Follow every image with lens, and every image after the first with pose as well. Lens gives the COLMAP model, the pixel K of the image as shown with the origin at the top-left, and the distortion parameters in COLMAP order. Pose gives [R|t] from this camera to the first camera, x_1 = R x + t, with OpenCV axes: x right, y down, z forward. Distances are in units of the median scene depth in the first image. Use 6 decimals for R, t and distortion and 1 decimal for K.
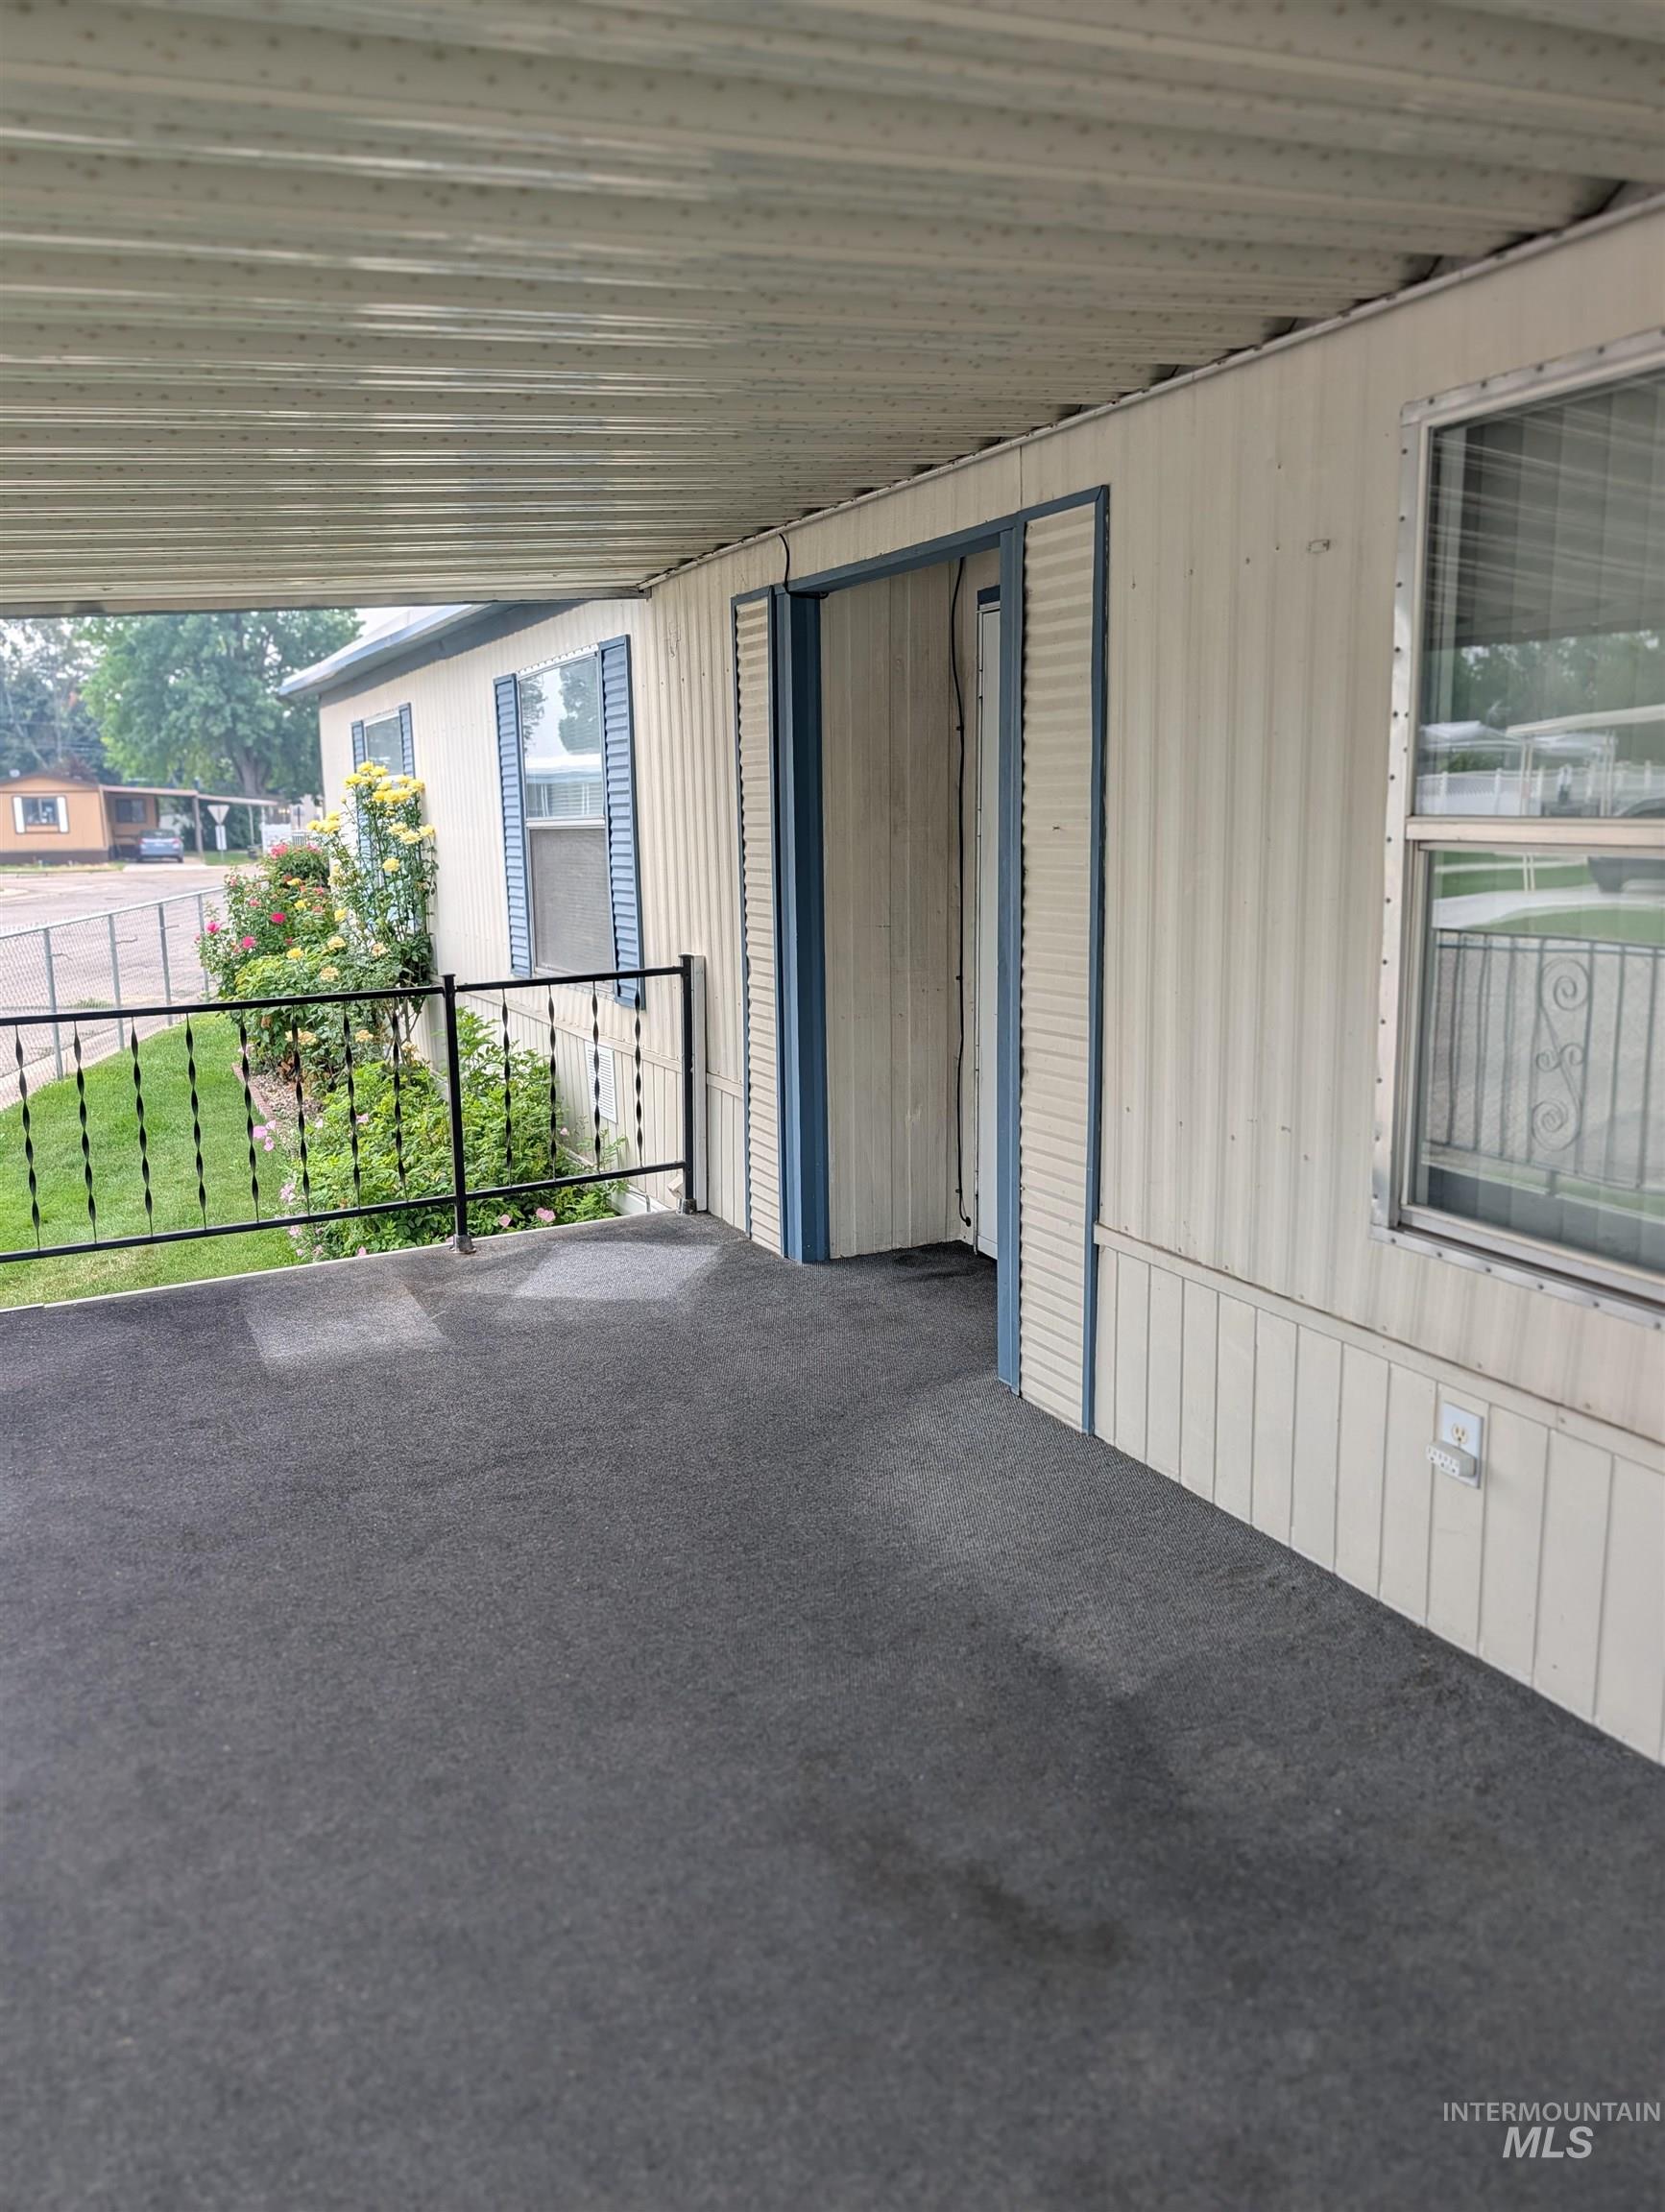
lens RADIAL K [[1574.6, 0, 829.1], [0, 1574.6, 1108.3], [0, 0, 1]] dist [0.031304, -0.002694]
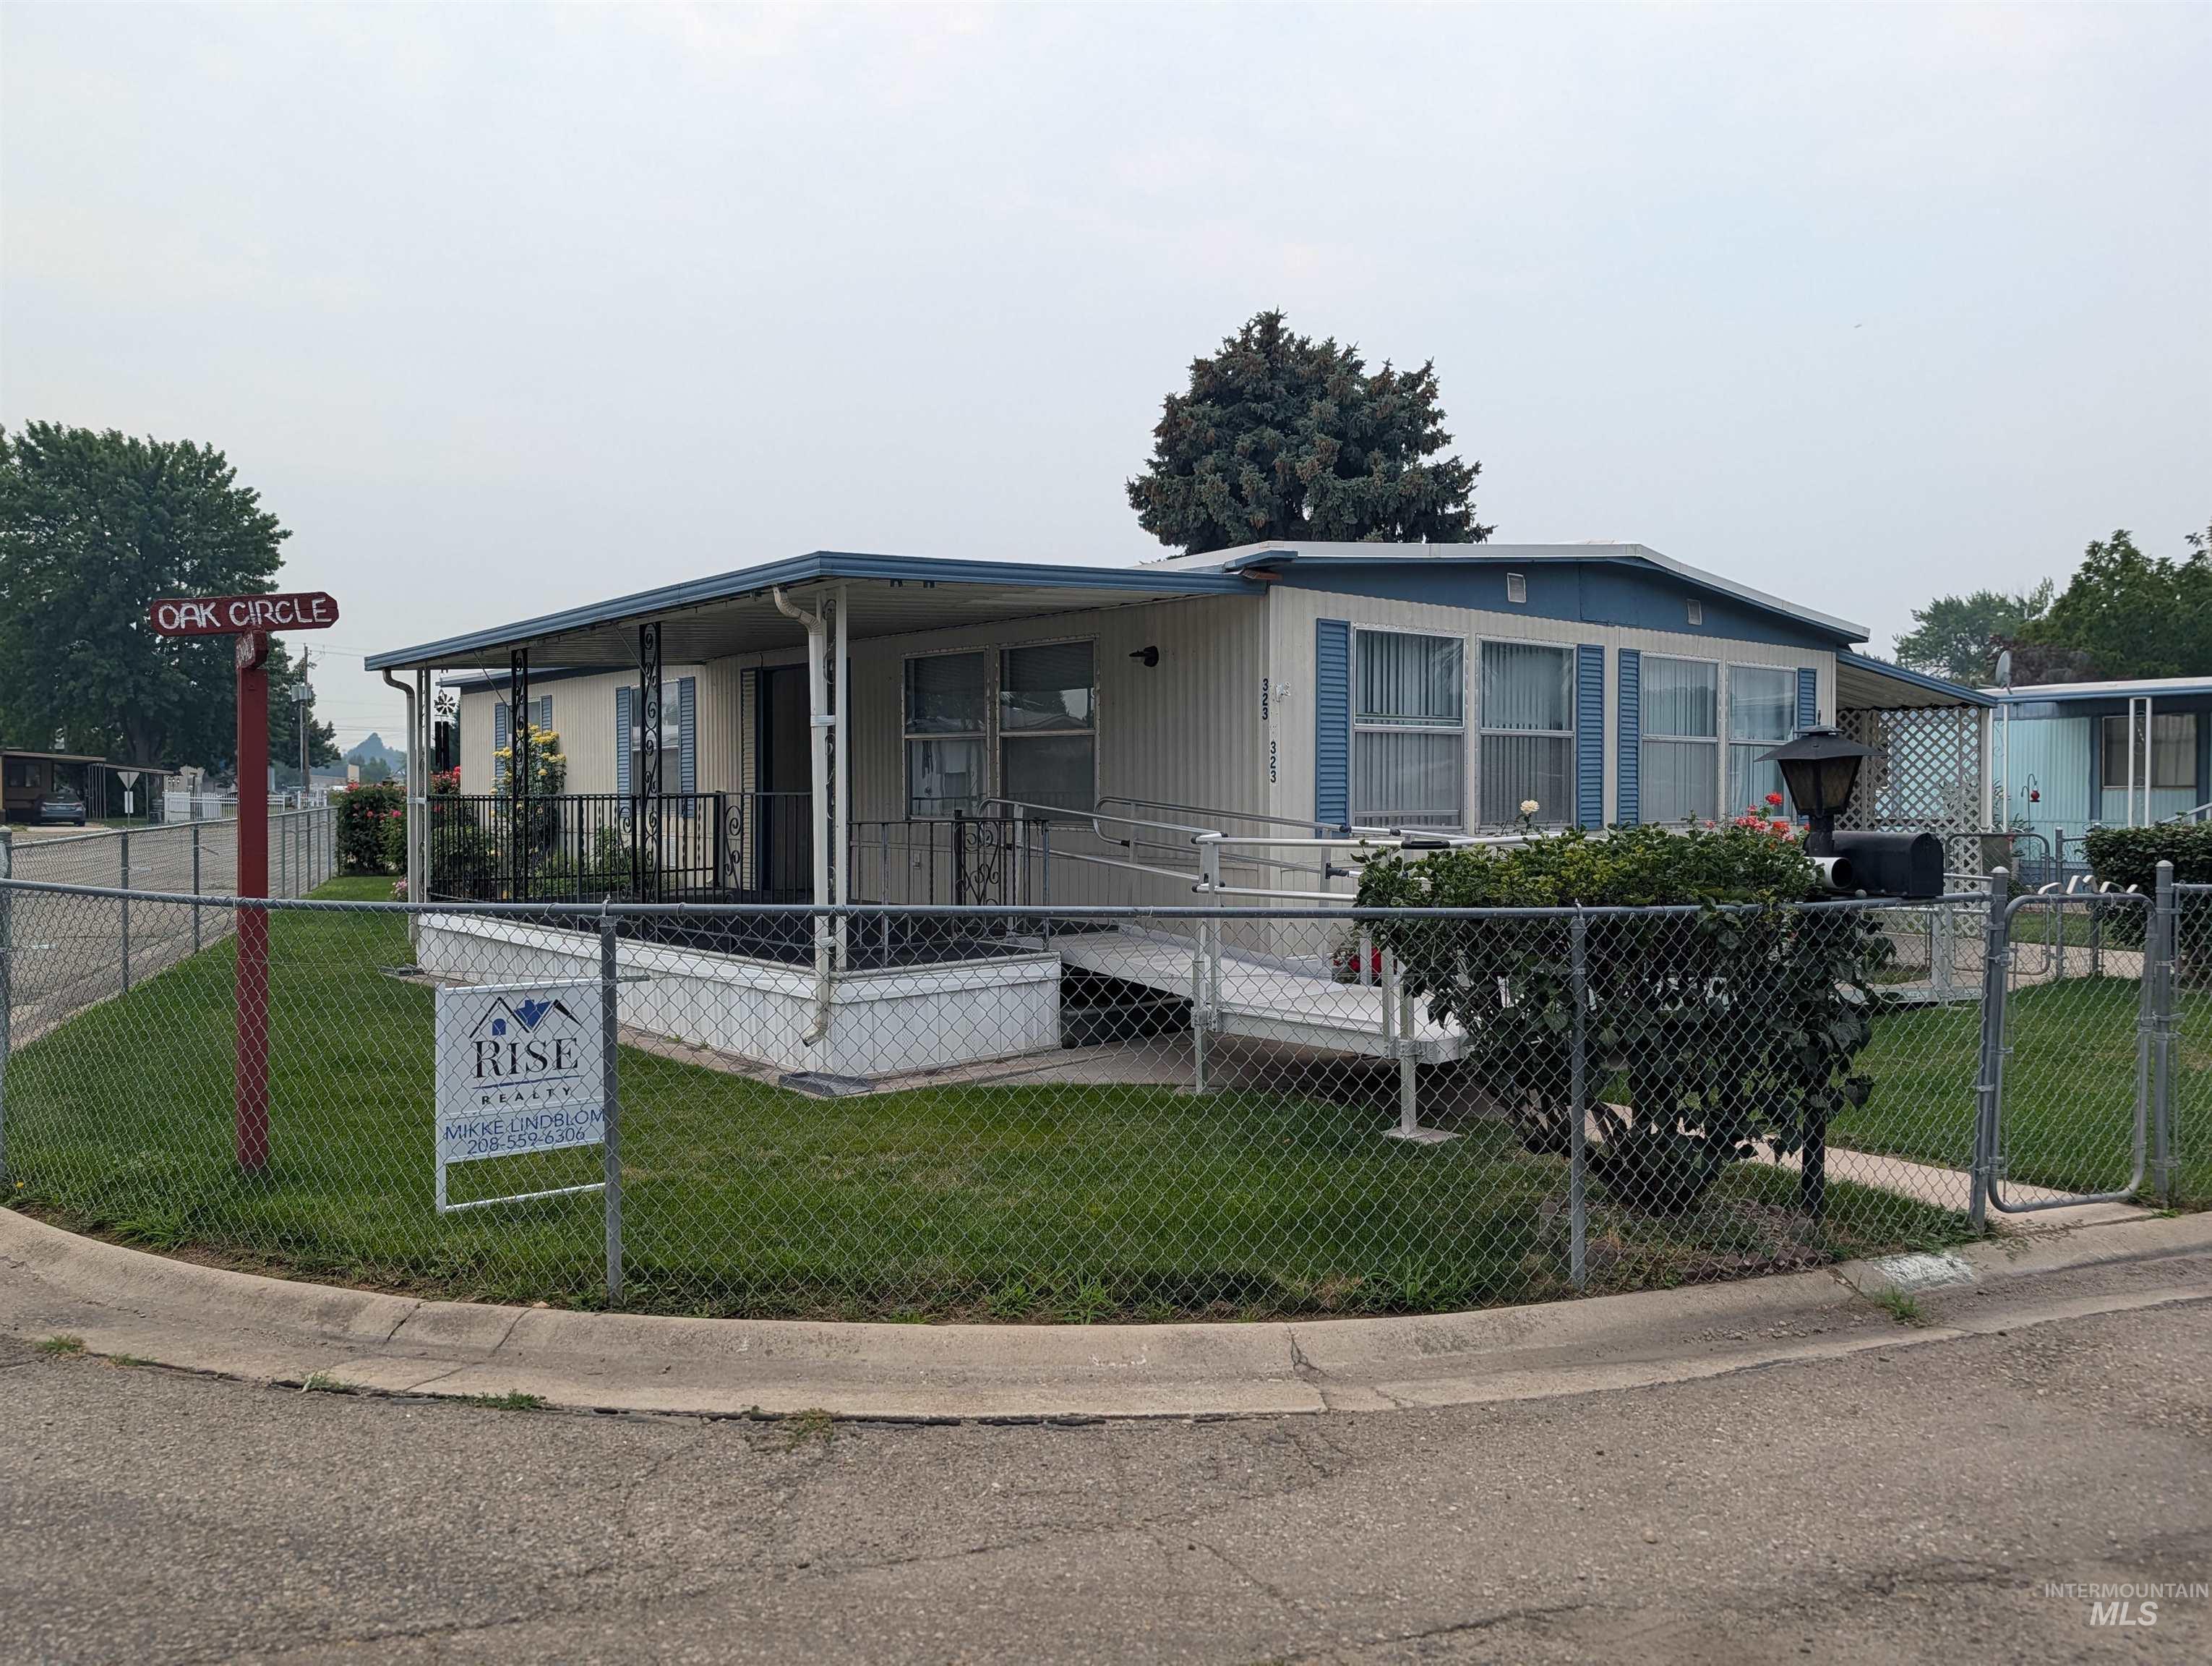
lens RADIAL K [[1542.6, 0, 1155.2], [0, 1542.6, 807.9], [0, 0, 1]] dist [0.022666, -0.014488]
pose [[0.964520, 0.016470, 0.263495, -0.004102], [0.031584, 0.983686, -0.177101, 0.027707], [-0.262113, 0.179139, 0.948265, -0.112065]]
